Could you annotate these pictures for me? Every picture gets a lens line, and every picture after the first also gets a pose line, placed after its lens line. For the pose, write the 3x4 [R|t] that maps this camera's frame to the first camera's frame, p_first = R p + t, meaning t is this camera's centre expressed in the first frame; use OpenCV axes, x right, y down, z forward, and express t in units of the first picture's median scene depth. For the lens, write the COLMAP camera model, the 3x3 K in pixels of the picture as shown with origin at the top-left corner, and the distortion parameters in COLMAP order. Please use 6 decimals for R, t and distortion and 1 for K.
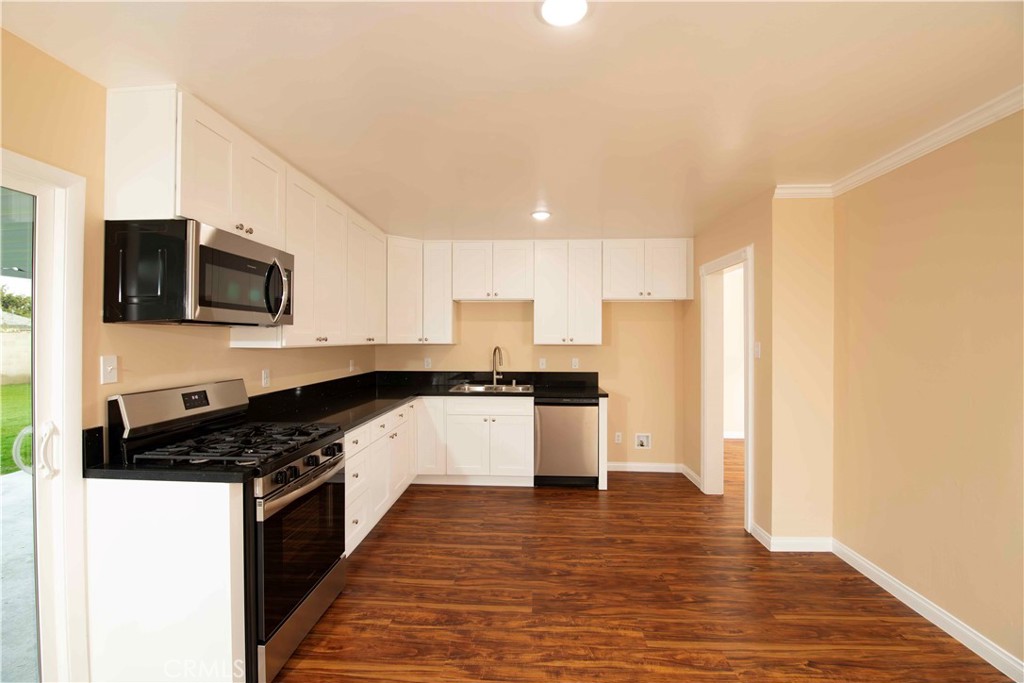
lens RADIAL K [[449.2, 0, 502.7], [0, 449.2, 335.1], [0, 0, 1]] dist [-0.004411, -0.007513]
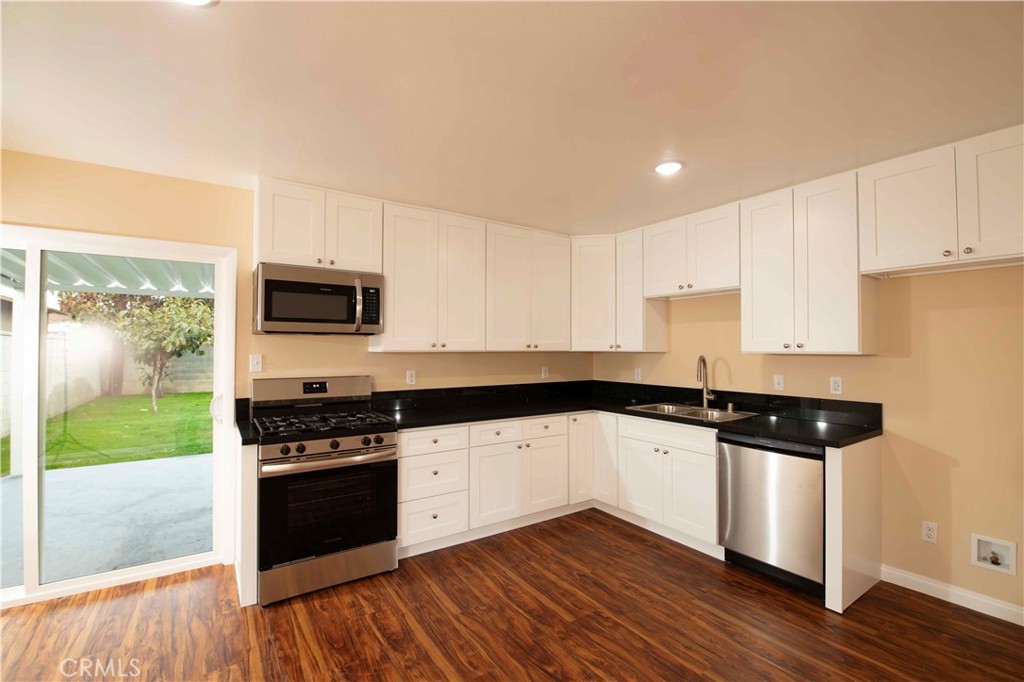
lens RADIAL K [[449.2, 0, 517.6], [0, 449.2, 334.0], [0, 0, 1]] dist [-0.004411, -0.007513]
pose [[0.604546, -0.028028, -0.796077, 0.465648], [0.005815, 0.999509, -0.030774, 0.012600], [0.796549, 0.013975, 0.604412, 0.362668]]
